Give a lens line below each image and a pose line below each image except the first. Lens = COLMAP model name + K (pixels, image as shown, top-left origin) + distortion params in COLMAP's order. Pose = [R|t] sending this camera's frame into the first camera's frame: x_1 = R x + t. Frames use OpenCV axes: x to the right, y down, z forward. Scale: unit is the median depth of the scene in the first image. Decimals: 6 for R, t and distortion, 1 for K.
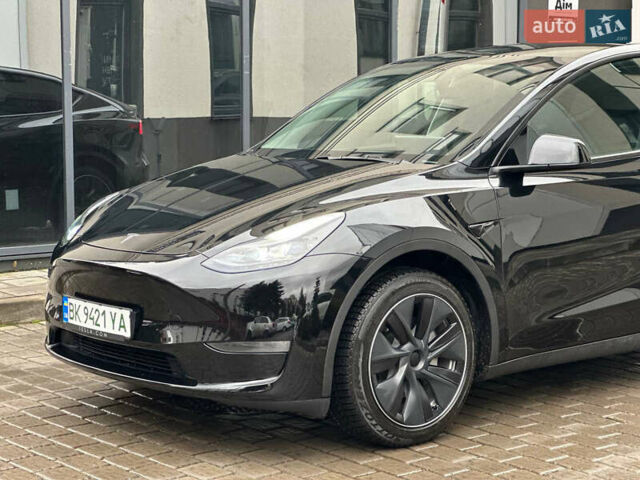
lens RADIAL K [[1447.3, 0, 322.8], [0, 1447.3, 236.9], [0, 0, 1]] dist [0.195790, 0.000000]
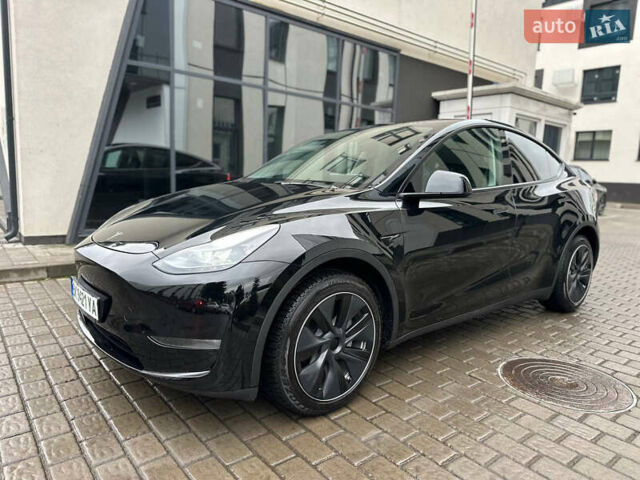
lens RADIAL K [[454.7, 0, 322.7], [0, 454.7, 242.3], [0, 0, 1]] dist [0.023080, -0.033808]
pose [[0.999006, 0.038755, 0.022036, 0.041066], [-0.039722, 0.998183, 0.045314, -0.019692], [-0.020240, -0.046144, 0.998730, 0.607281]]
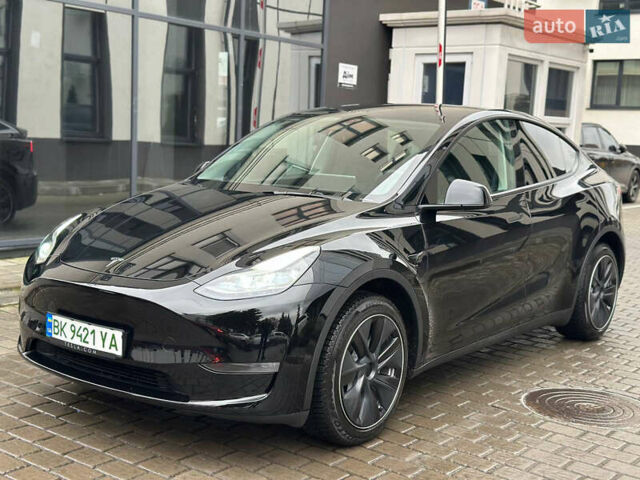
lens RADIAL K [[904.4, 0, 322.5], [0, 904.4, 244.2], [0, 0, 1]] dist [0.088524, 0.000000]
pose [[0.972255, 0.015635, 0.233401, -0.143143], [-0.022807, 0.999346, 0.028059, -0.037002], [-0.232810, -0.032604, 0.971976, 0.292791]]
